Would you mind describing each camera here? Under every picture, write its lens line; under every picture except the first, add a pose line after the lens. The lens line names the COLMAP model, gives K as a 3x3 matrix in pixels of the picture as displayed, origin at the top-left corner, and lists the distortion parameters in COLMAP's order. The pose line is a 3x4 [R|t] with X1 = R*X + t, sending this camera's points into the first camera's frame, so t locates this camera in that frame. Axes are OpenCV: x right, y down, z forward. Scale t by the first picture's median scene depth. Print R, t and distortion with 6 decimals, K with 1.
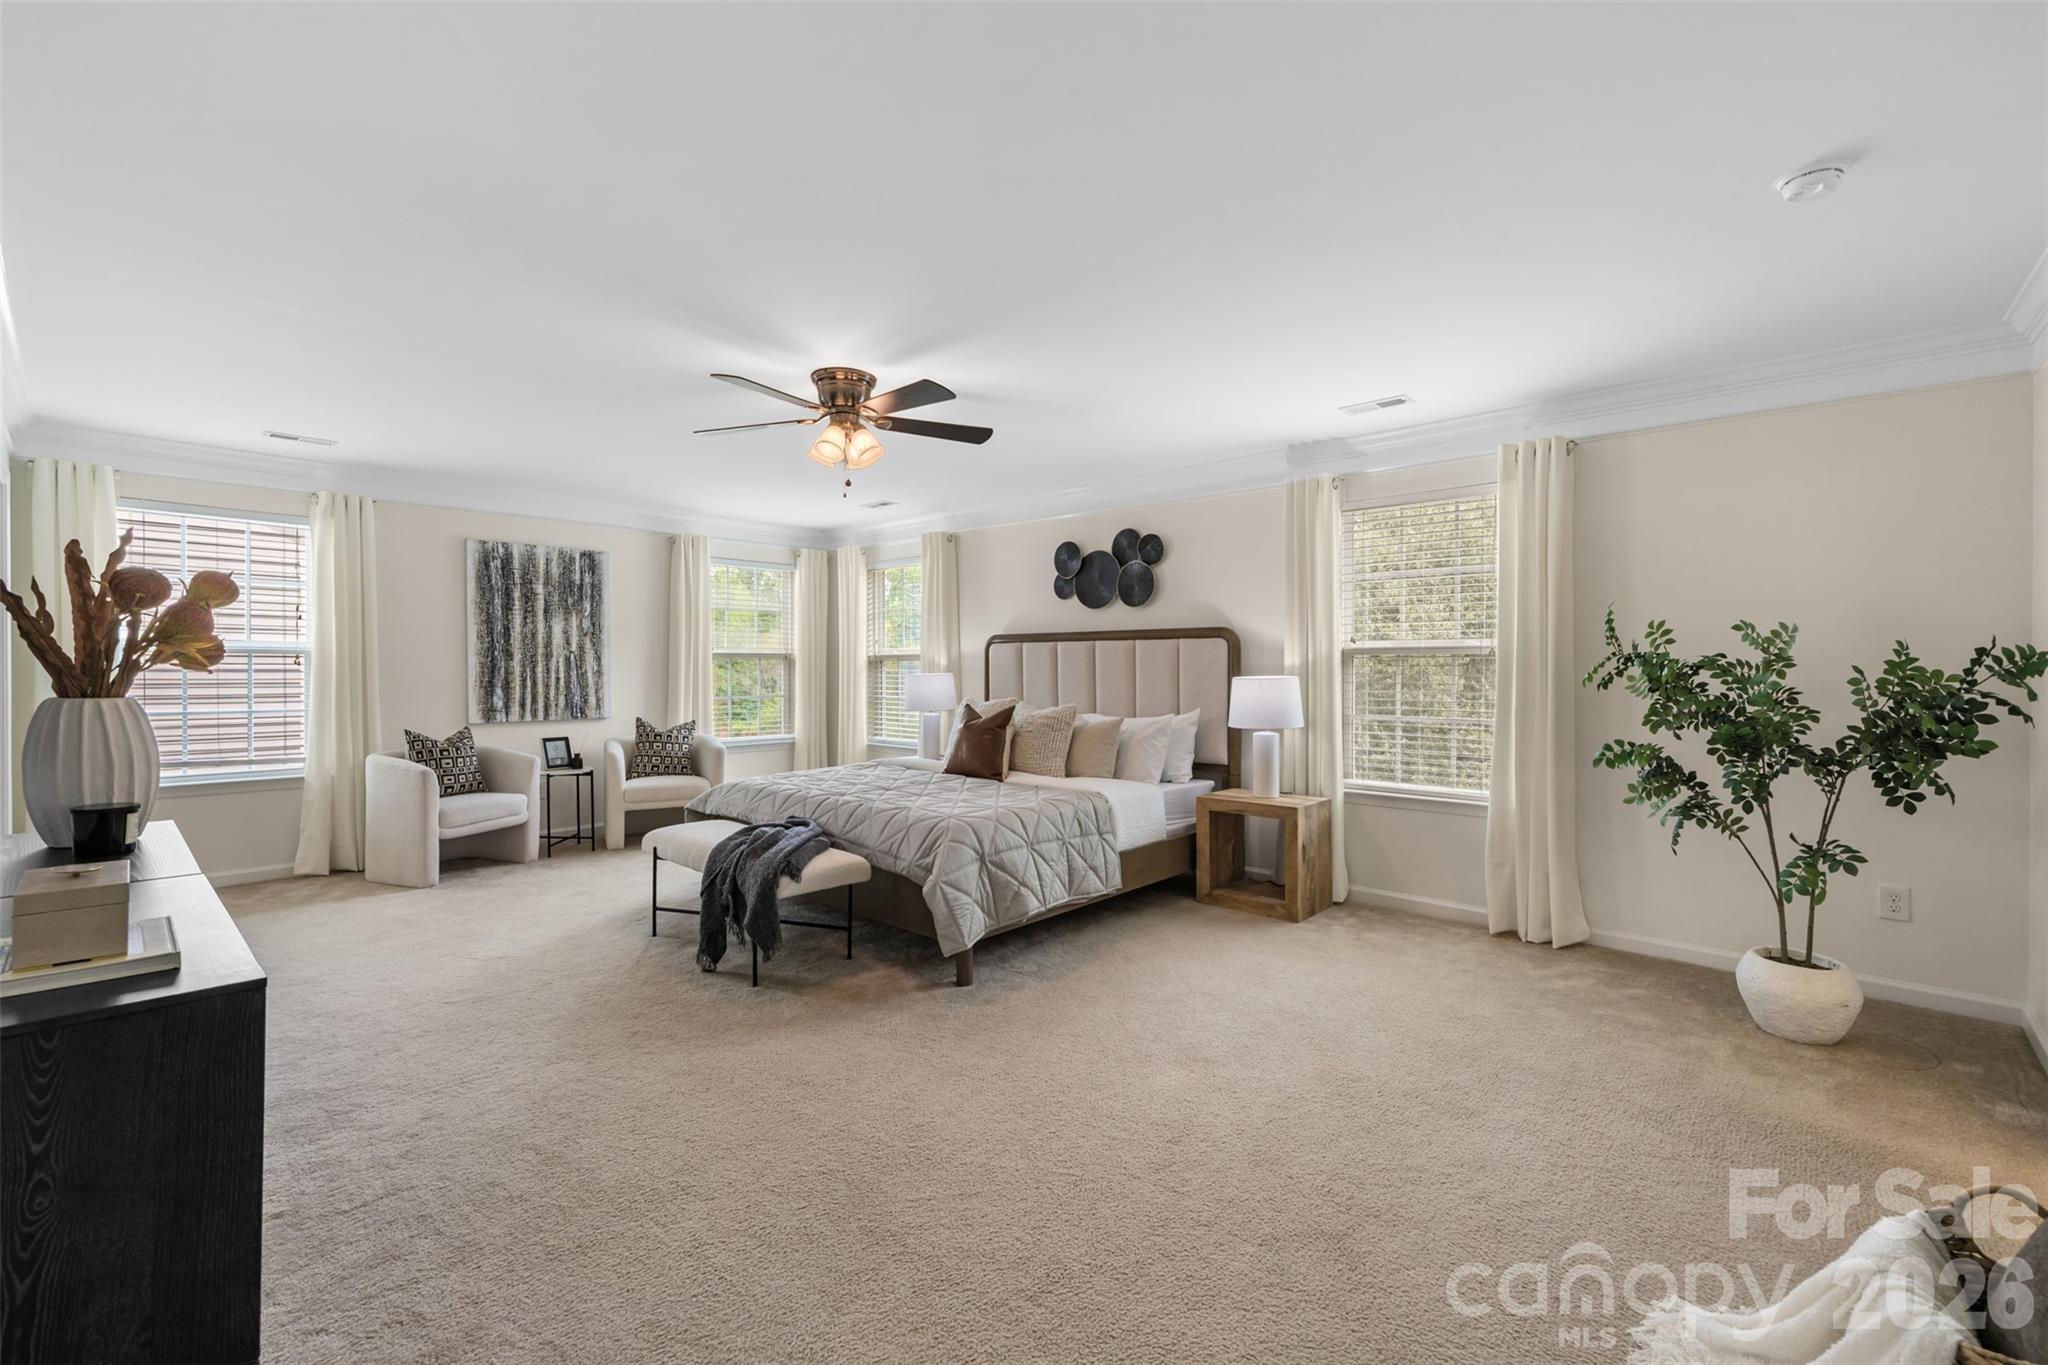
lens RADIAL K [[875.1, 0, 1014.4], [0, 875.1, 672.6], [0, 0, 1]] dist [-0.000148, -0.000066]
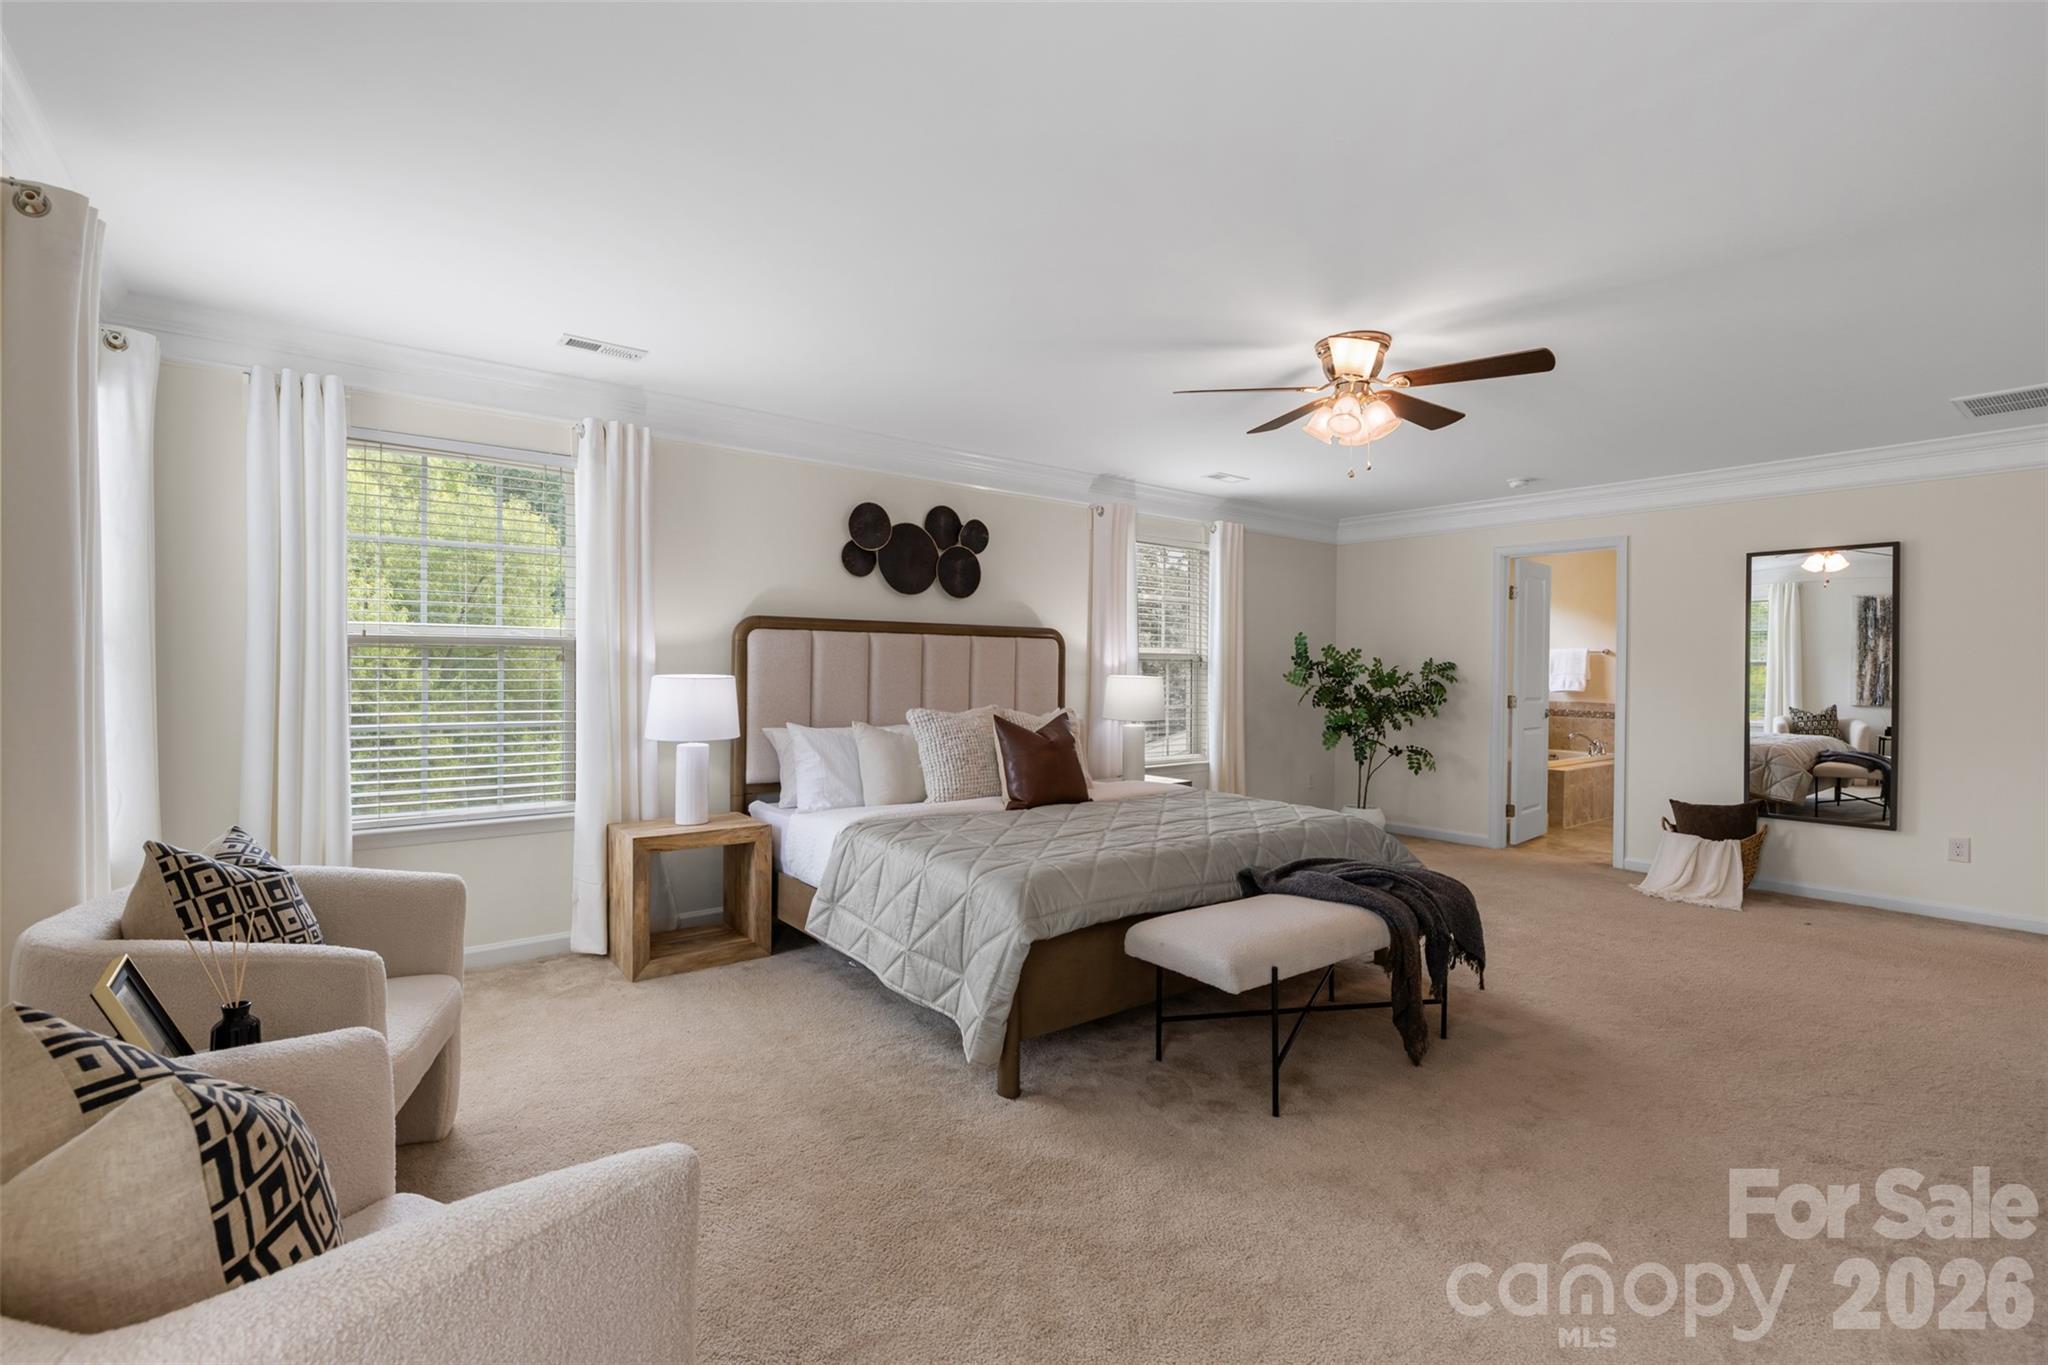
lens RADIAL K [[918.8, 0, 1016.7], [0, 918.8, 672.0], [0, 0, 1]] dist [0.001136, 0.000138]
pose [[0.128655, -0.006435, 0.991669, -0.744109], [-0.002293, 0.999974, 0.006787, -0.005988], [-0.991687, -0.003147, 0.128637, 0.789127]]
